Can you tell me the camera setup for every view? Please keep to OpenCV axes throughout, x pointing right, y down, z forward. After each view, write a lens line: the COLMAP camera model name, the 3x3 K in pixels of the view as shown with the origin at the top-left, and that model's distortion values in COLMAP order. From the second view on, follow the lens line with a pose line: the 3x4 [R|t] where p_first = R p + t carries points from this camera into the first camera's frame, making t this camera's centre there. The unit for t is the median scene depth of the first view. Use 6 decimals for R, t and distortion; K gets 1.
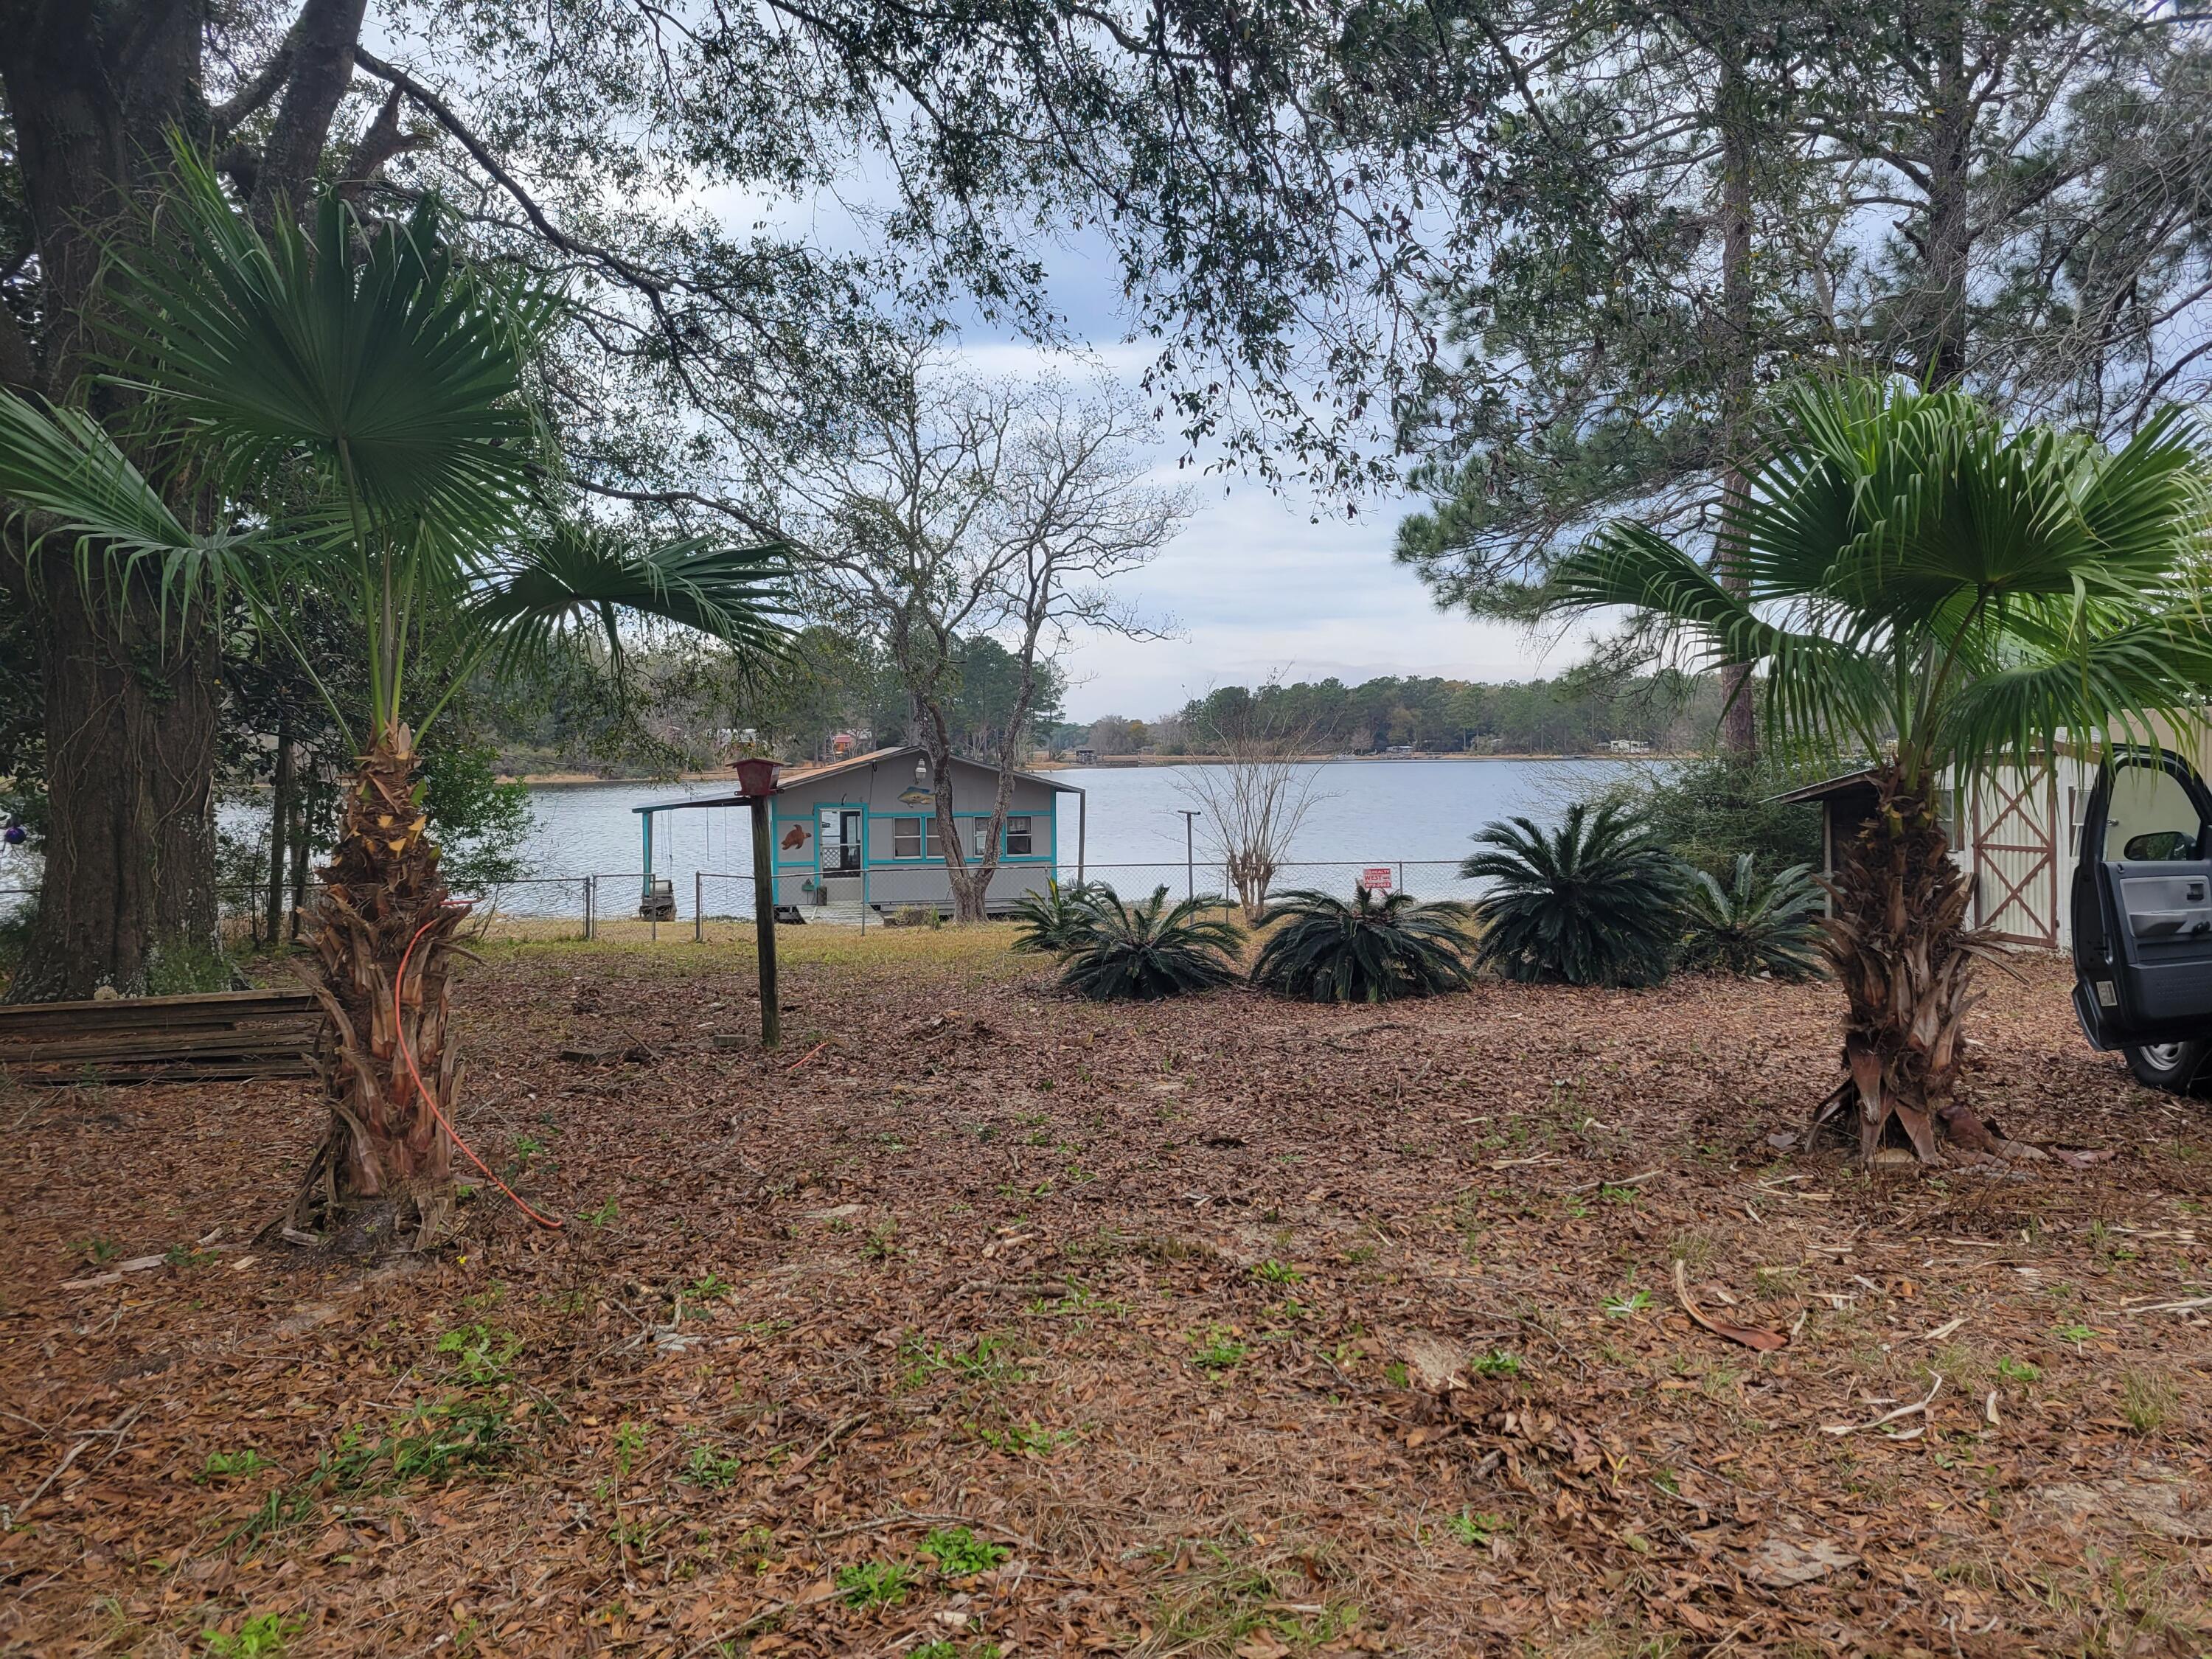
lens RADIAL K [[1628.8, 0, 1058.6], [0, 1628.8, 794.0], [0, 0, 1]] dist [0.095479, -0.051471]
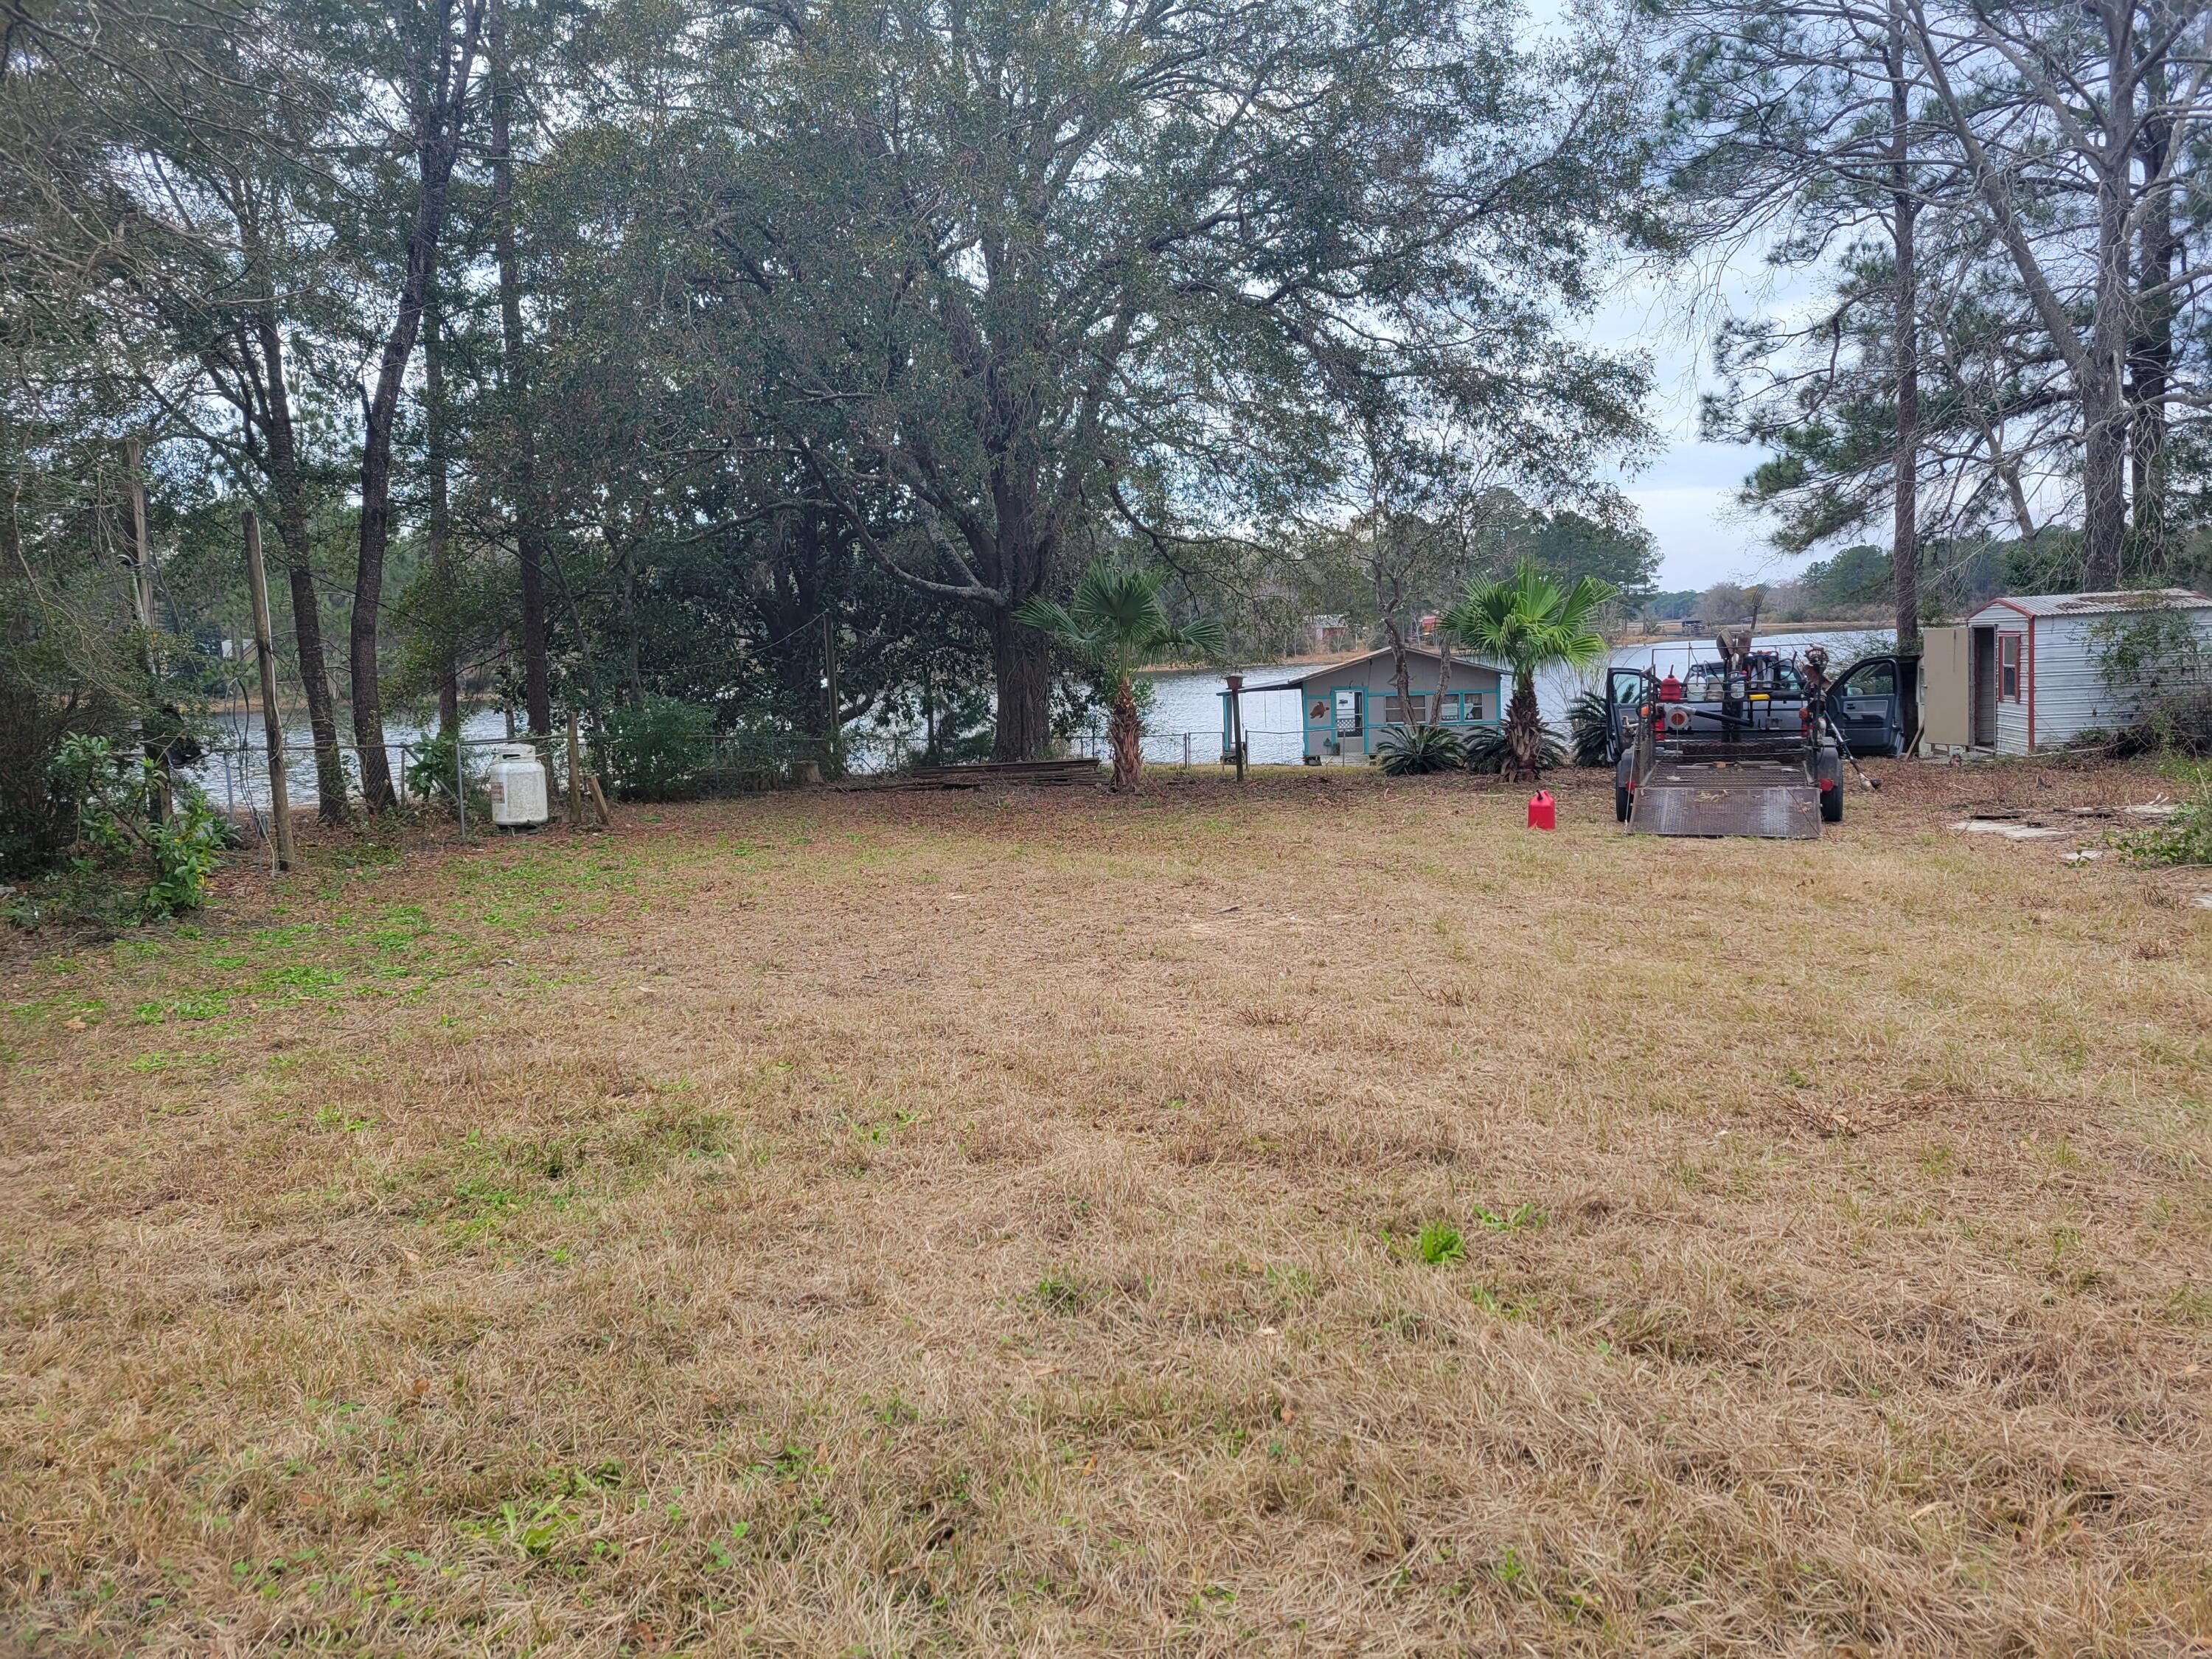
lens RADIAL K [[1628.8, 0, 1058.6], [0, 1628.8, 794.0], [0, 0, 1]] dist [0.095479, -0.051471]
pose [[0.932707, 0.001919, -0.360631, 0.159859], [0.024655, 0.997307, 0.069073, -0.006581], [0.359792, -0.073316, 0.930147, -0.501346]]
